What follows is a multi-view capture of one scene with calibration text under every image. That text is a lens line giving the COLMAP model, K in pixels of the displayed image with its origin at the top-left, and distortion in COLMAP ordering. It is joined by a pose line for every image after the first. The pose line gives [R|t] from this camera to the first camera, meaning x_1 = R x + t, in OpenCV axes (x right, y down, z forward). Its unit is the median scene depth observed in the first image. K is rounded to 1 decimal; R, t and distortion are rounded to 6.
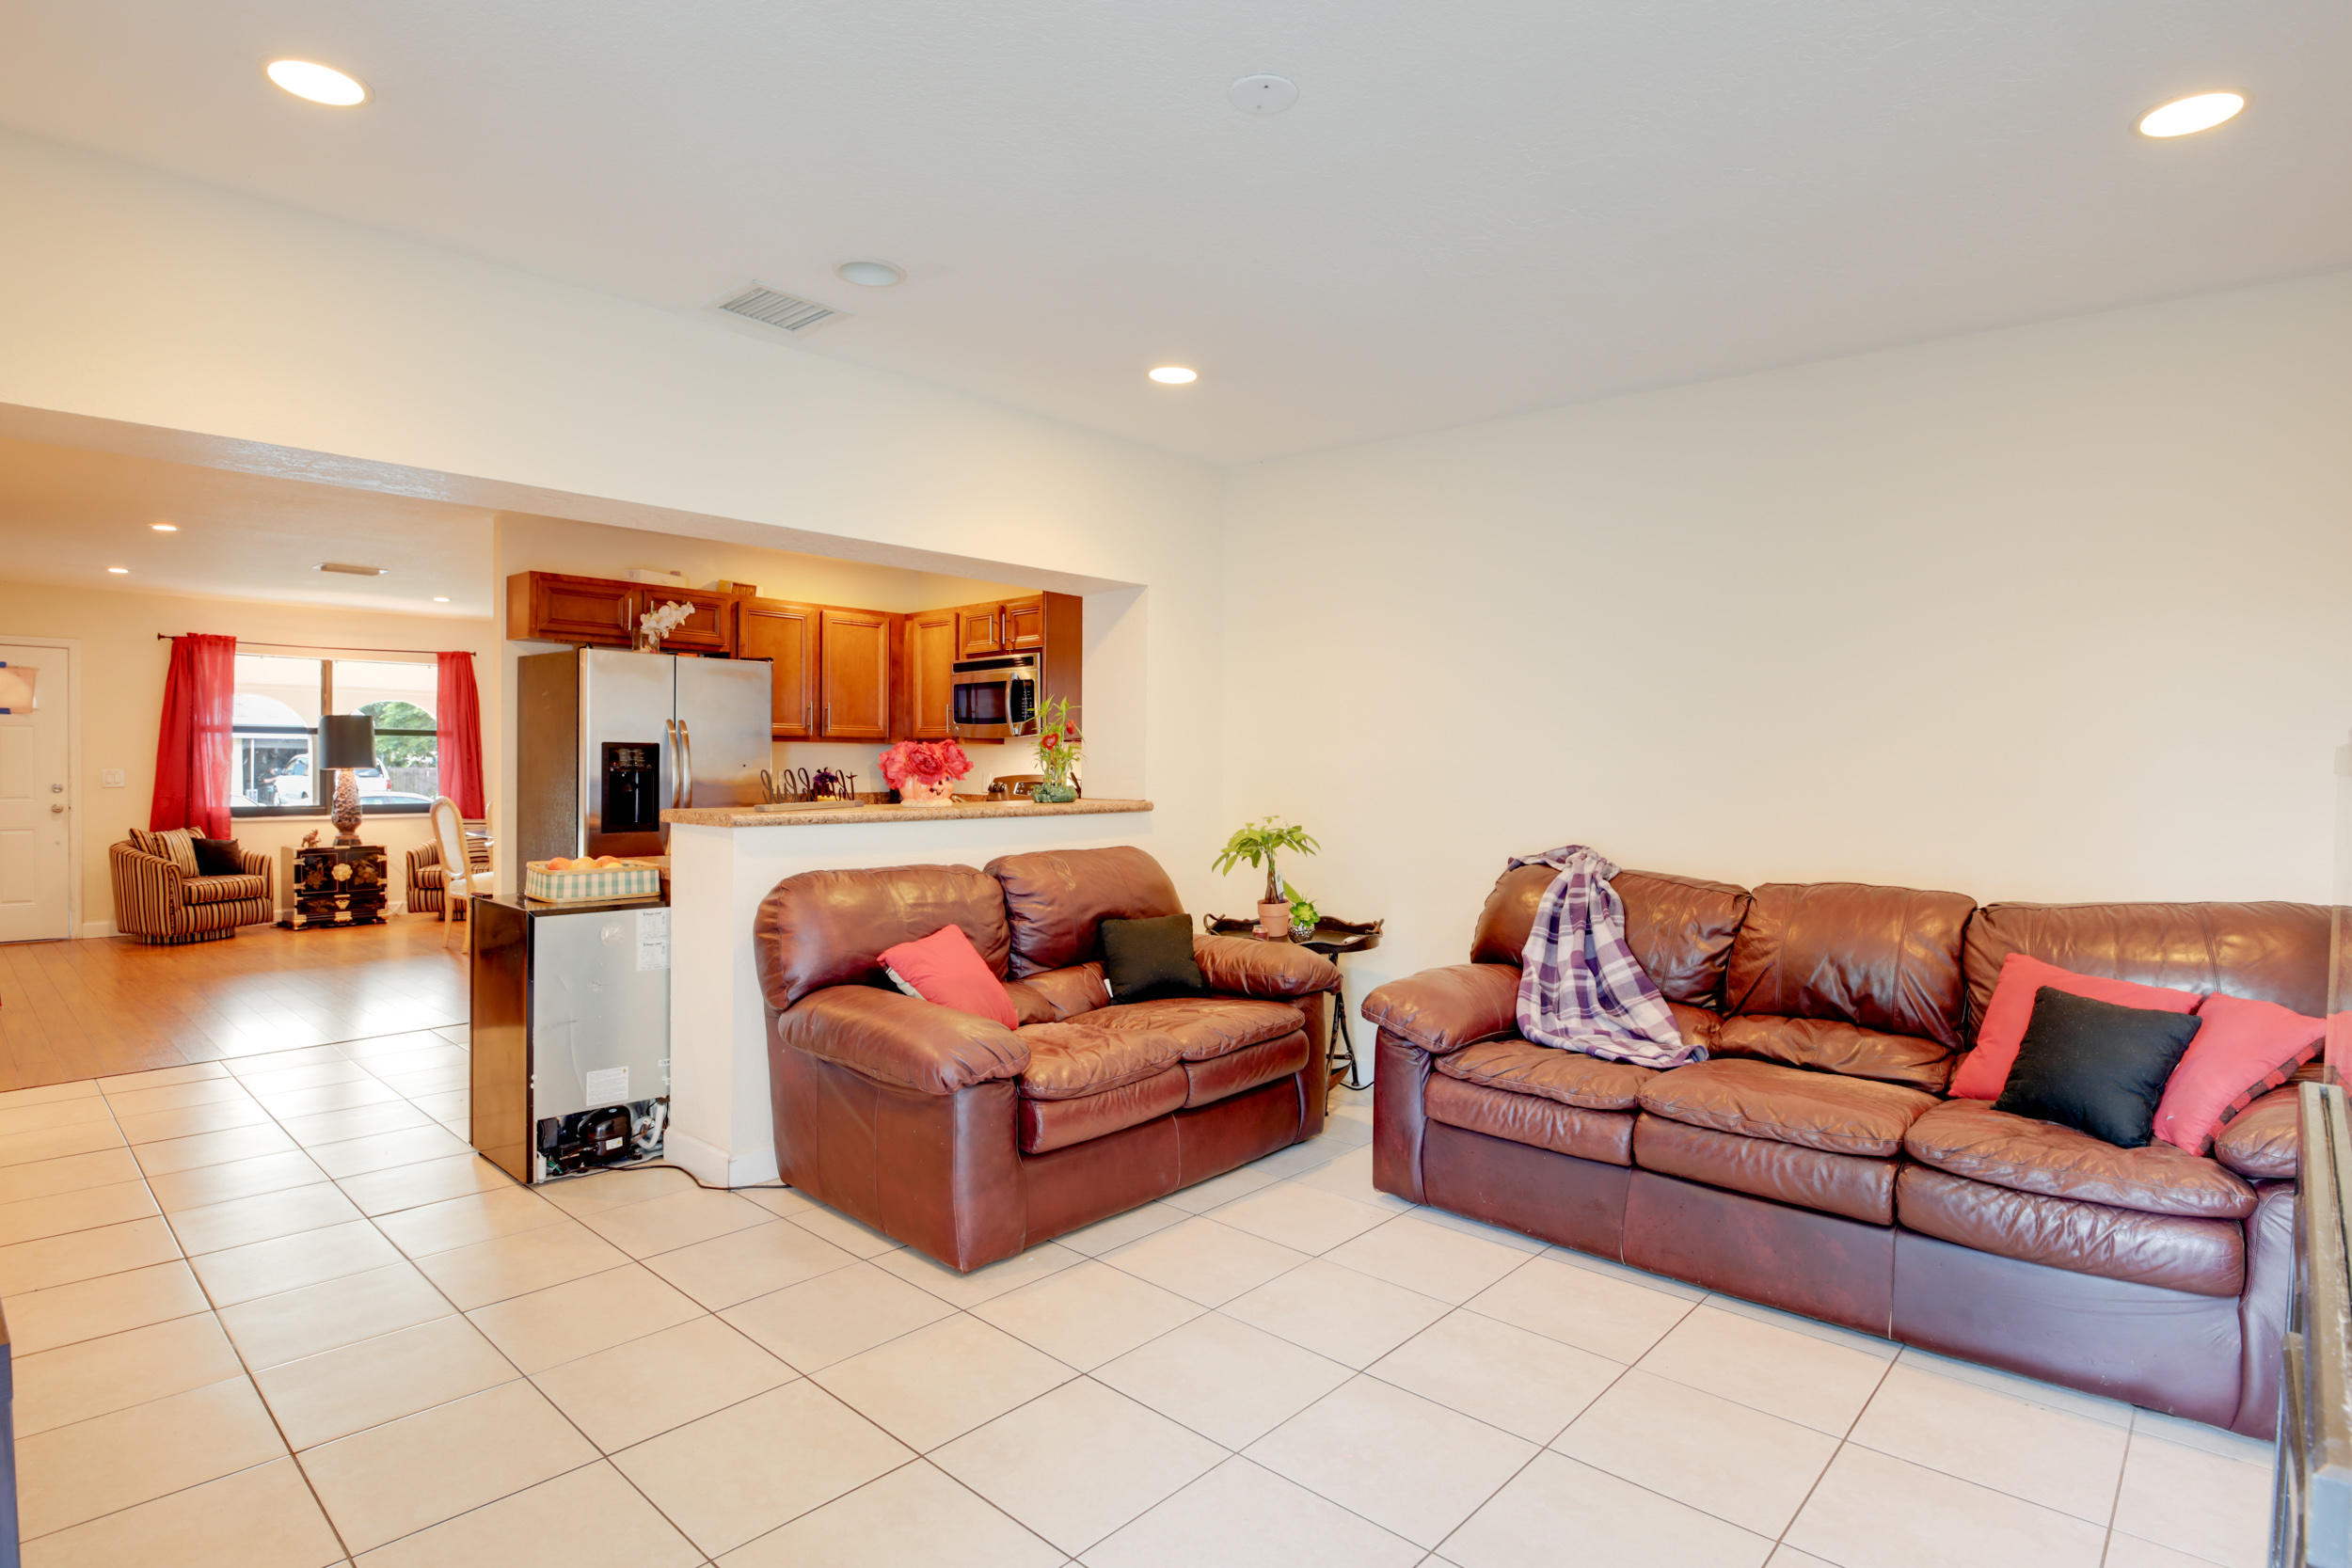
lens RADIAL K [[1201.7, 0, 1176.0], [0, 1201.7, 784.0], [0, 0, 1]] dist [-0.021798, 0.001915]
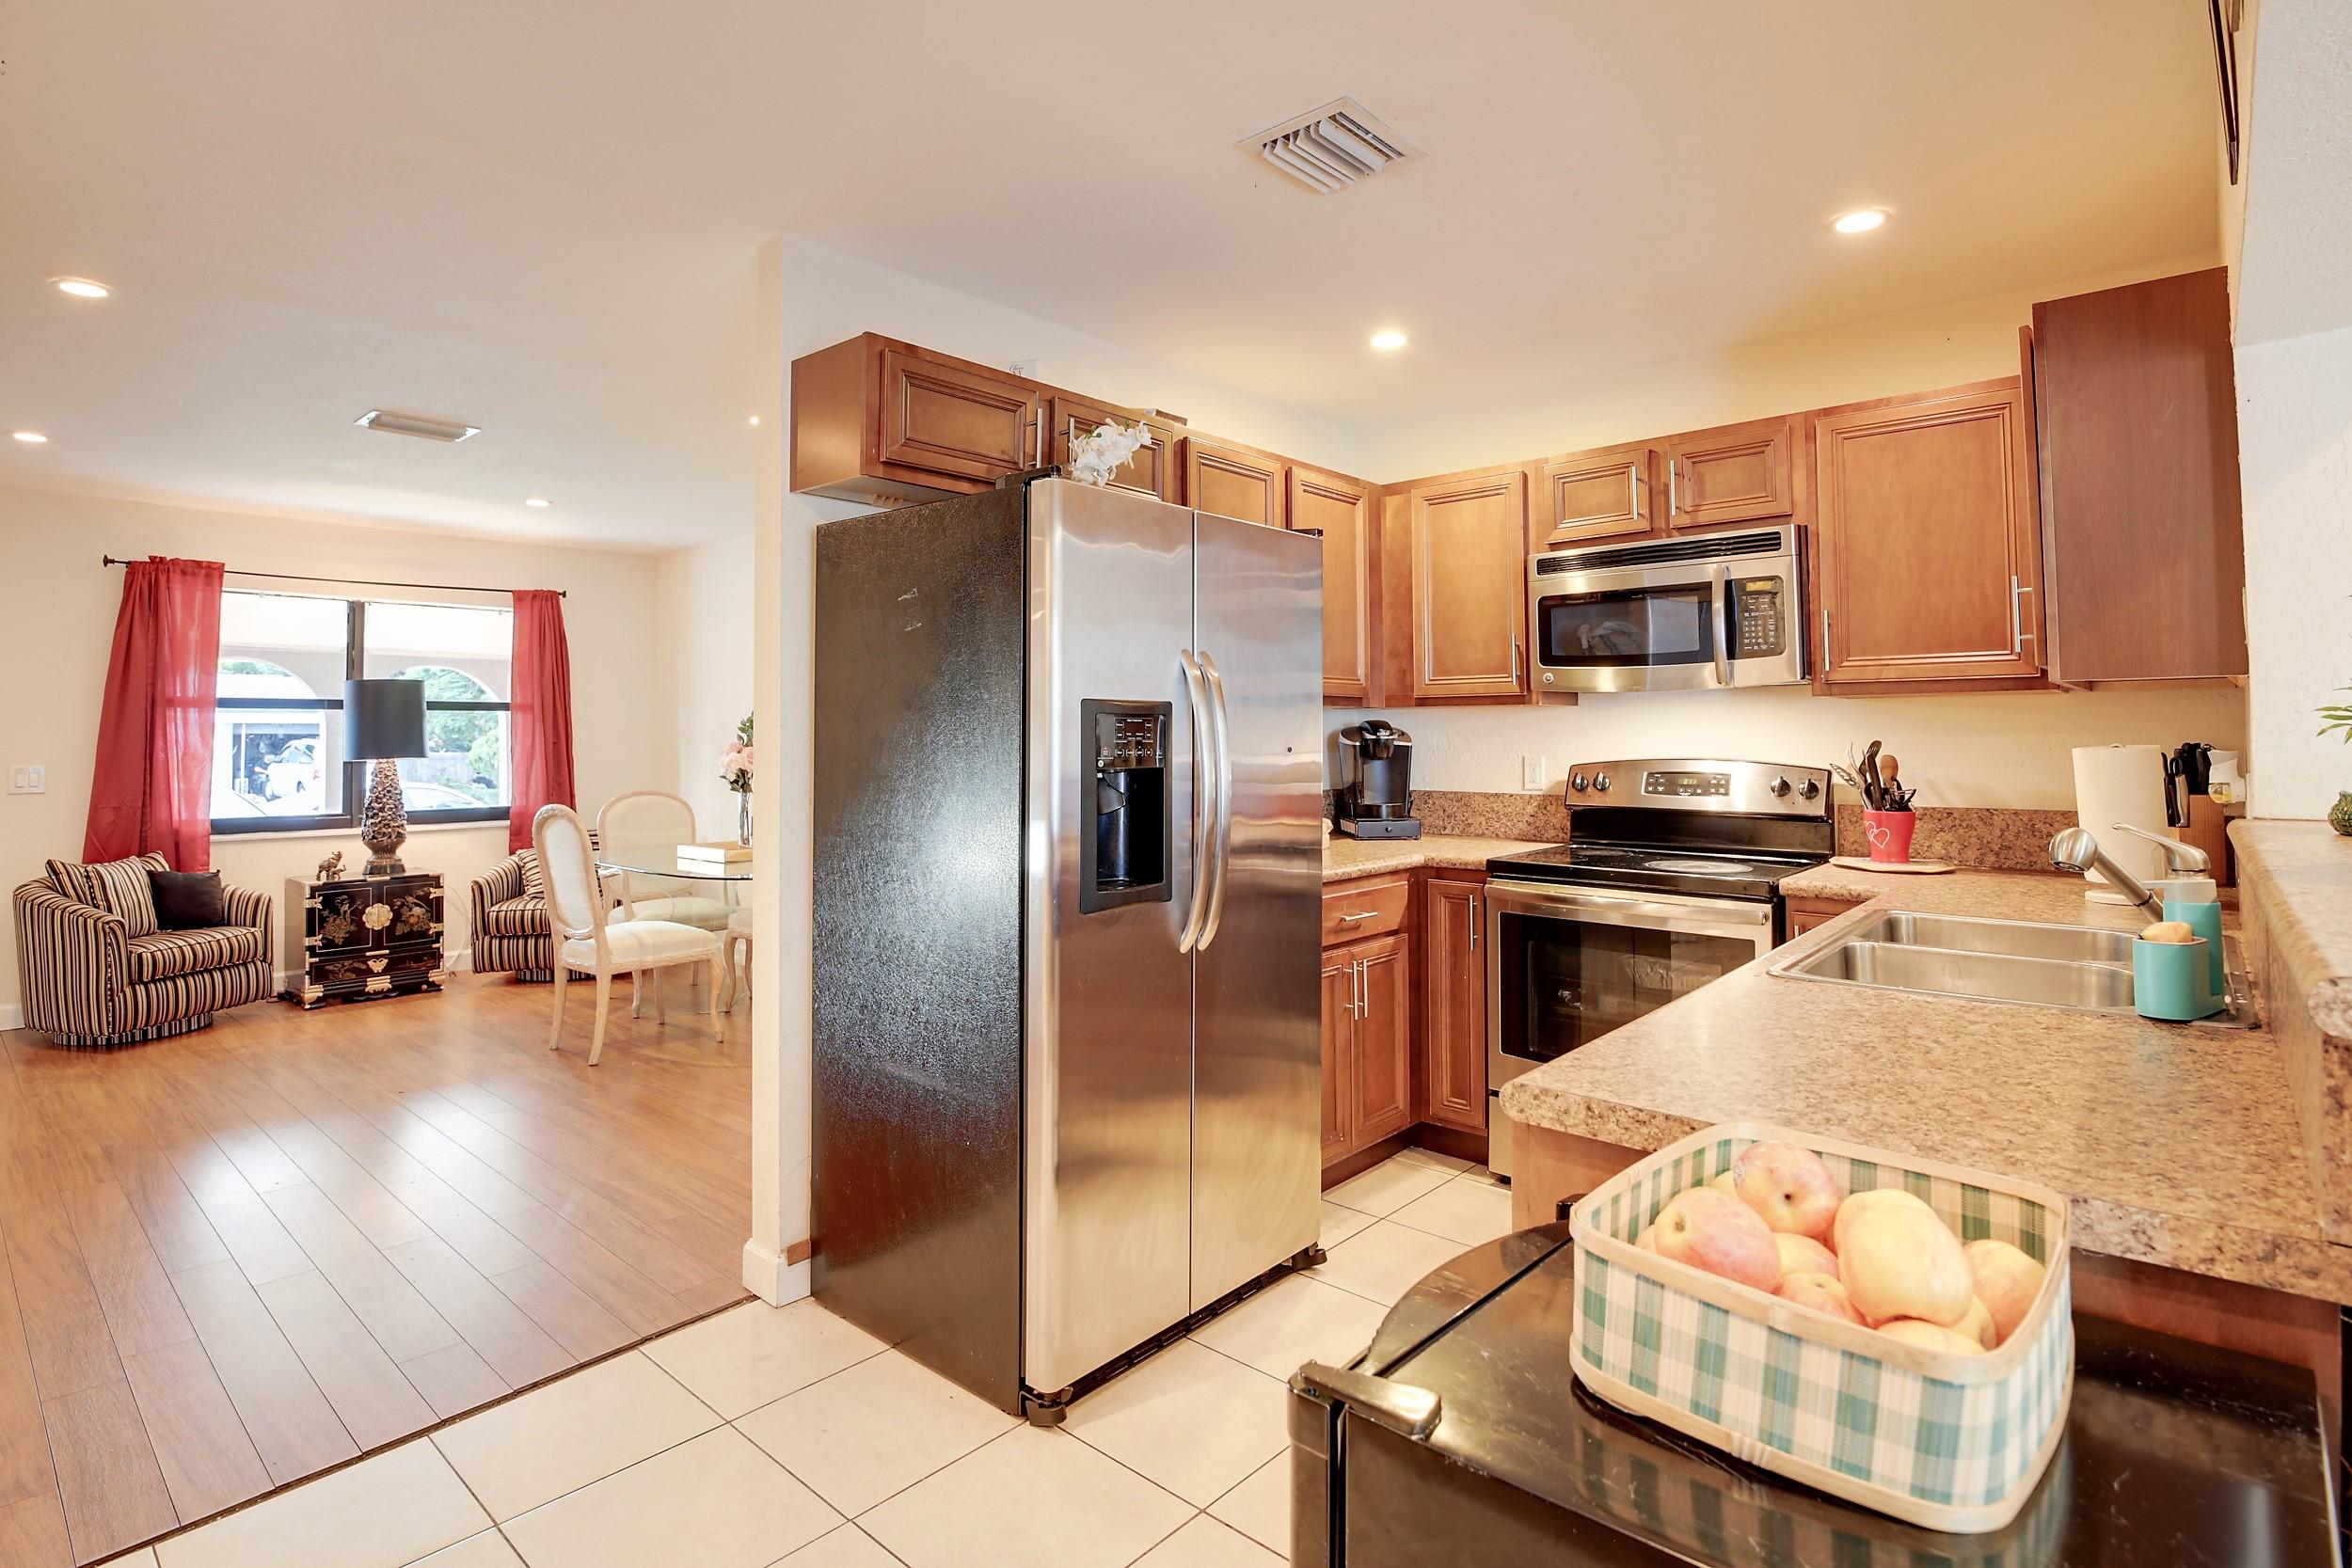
lens RADIAL K [[1171.2, 0, 1159.0], [0, 1171.2, 703.4], [0, 0, 1]] dist [-0.019149, -0.001522]
pose [[0.999870, -0.013388, 0.009017, -0.278019], [0.013795, 0.998813, -0.046721, -0.008258], [-0.008381, 0.046839, 0.998867, 0.355479]]
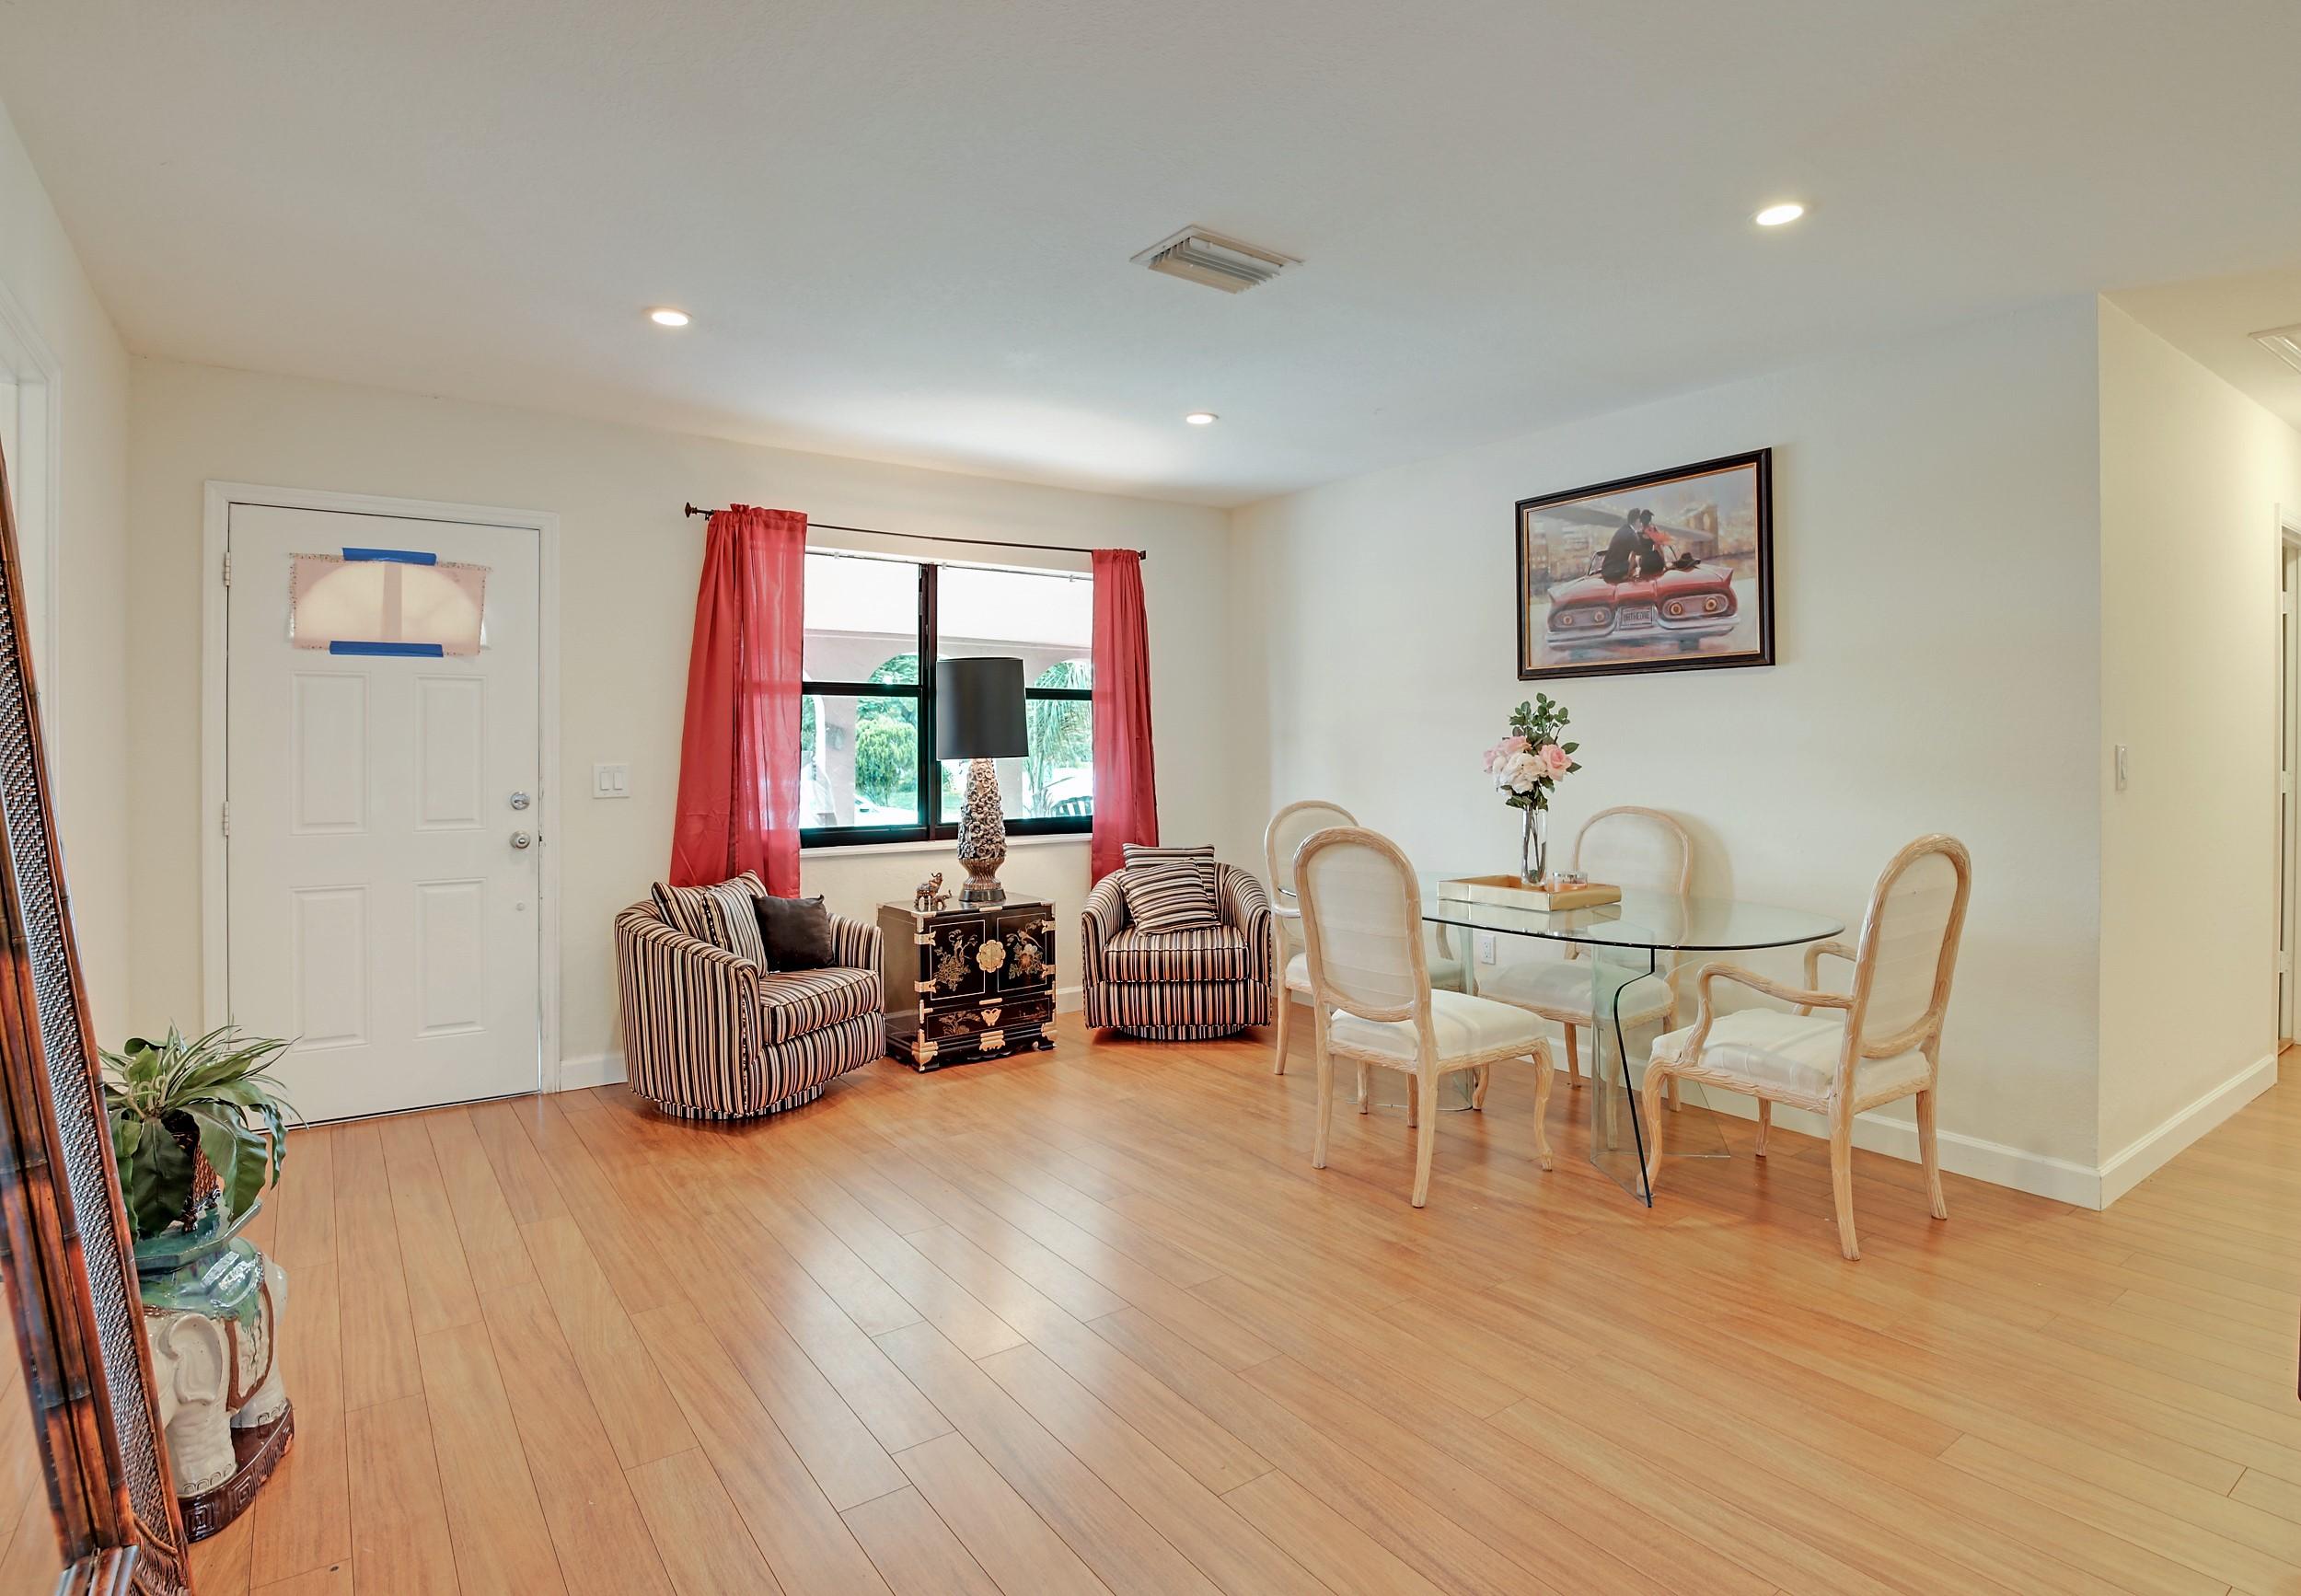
lens RADIAL K [[1191.1, 0, 1184.8], [0, 1191.1, 746.6], [0, 0, 1]] dist [-0.005966, -0.000547]
pose [[0.981781, -0.007000, -0.189890, -0.529375], [0.004726, 0.999912, -0.012429, -0.011672], [0.189960, 0.011305, 0.981727, 0.511301]]
